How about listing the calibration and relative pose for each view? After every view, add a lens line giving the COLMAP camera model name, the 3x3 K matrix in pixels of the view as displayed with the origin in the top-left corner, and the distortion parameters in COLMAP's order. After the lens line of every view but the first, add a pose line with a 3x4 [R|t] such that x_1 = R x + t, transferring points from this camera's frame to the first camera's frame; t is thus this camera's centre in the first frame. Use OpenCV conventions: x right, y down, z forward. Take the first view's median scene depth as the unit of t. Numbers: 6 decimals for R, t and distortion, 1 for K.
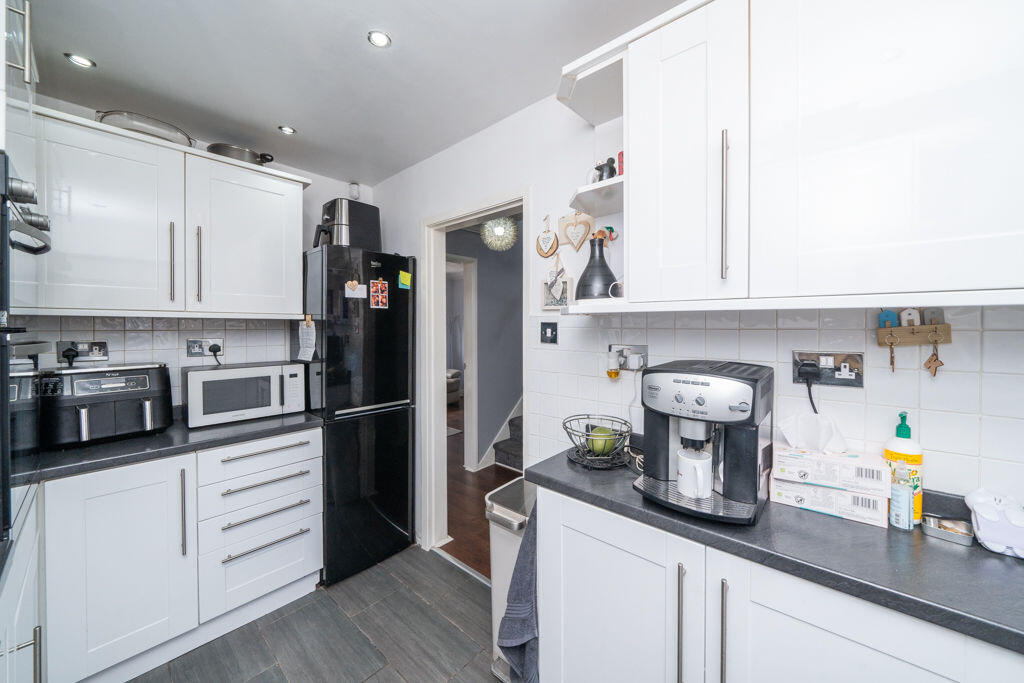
lens RADIAL K [[361.1, 0, 516.4], [0, 361.1, 332.4], [0, 0, 1]] dist [-0.003775, 0.000393]
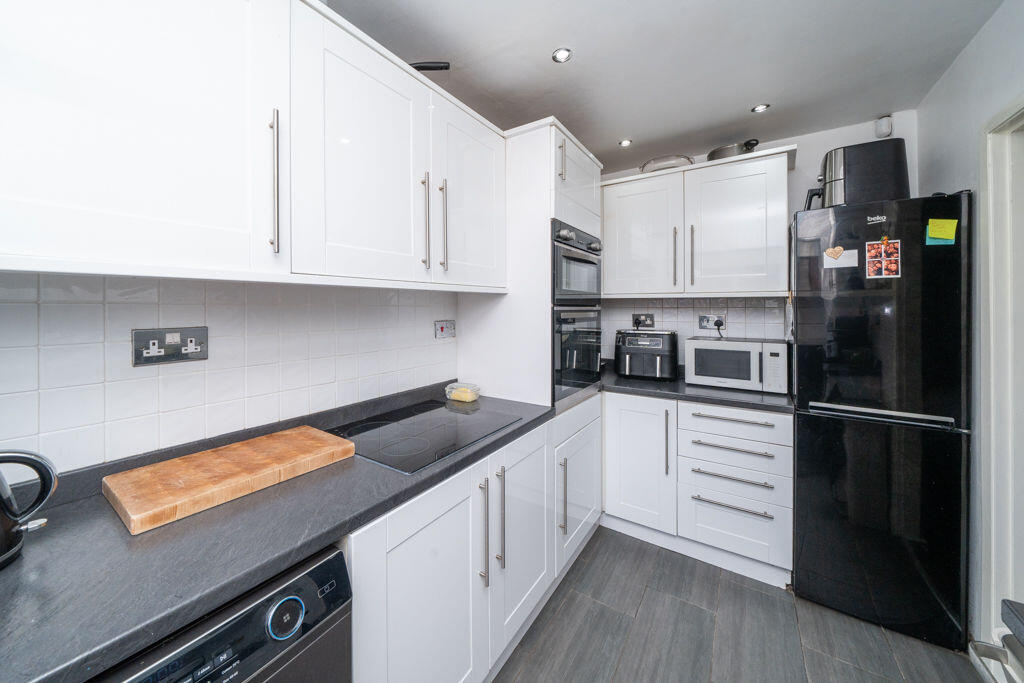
lens RADIAL K [[361.1, 0, 532.0], [0, 361.1, 309.8], [0, 0, 1]] dist [-0.003775, 0.000393]
pose [[0.189431, 0.007569, -0.981865, 0.219088], [-0.014079, 0.999888, 0.004991, 0.003647], [0.981793, 0.012878, 0.189516, 0.179464]]
